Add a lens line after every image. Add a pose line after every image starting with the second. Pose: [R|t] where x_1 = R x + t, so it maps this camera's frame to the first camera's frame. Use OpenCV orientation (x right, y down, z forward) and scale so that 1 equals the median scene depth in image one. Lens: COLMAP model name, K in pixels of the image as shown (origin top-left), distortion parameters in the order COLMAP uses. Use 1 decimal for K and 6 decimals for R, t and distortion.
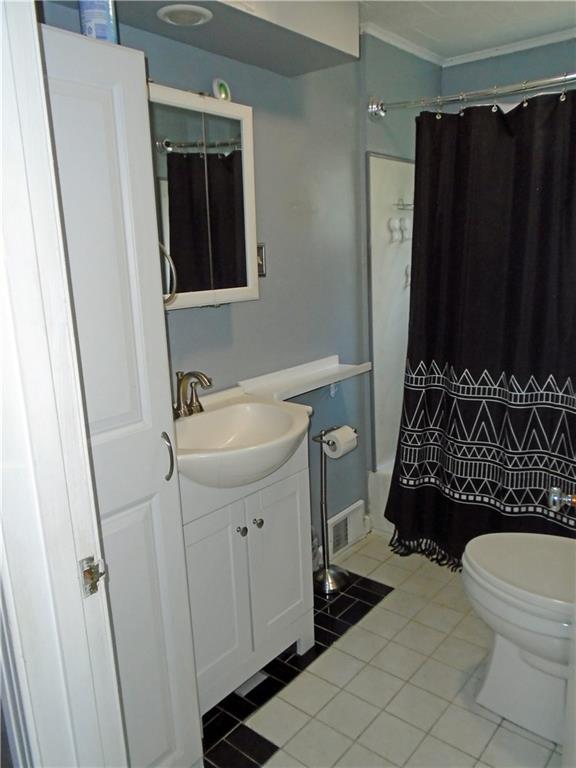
lens RADIAL K [[602.0, 0, 288.0], [0, 602.0, 382.6], [0, 0, 1]] dist [0.006297, 0.019728]
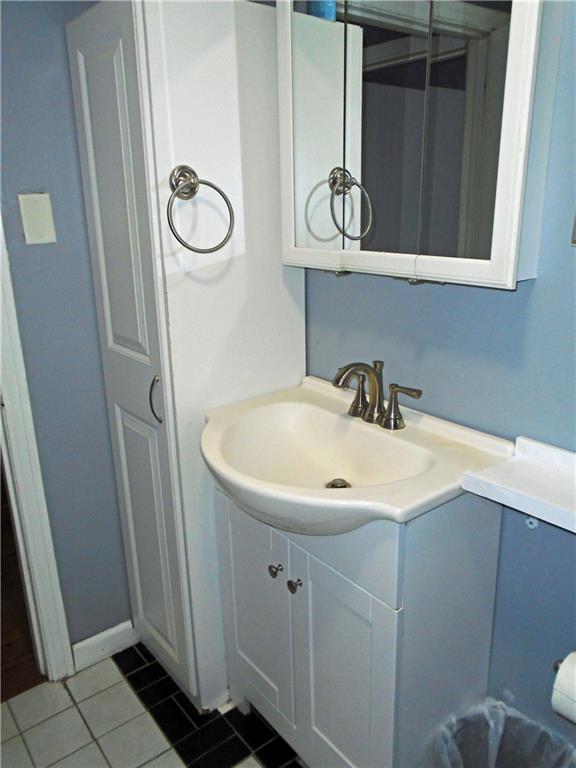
lens RADIAL K [[602.0, 0, 287.4], [0, 602.0, 388.7], [0, 0, 1]] dist [0.006297, 0.019728]
pose [[-0.213371, 0.335987, -0.917380, 0.503411], [-0.173692, 0.910999, 0.374049, -0.233455], [0.961407, 0.239152, -0.136022, 0.981841]]
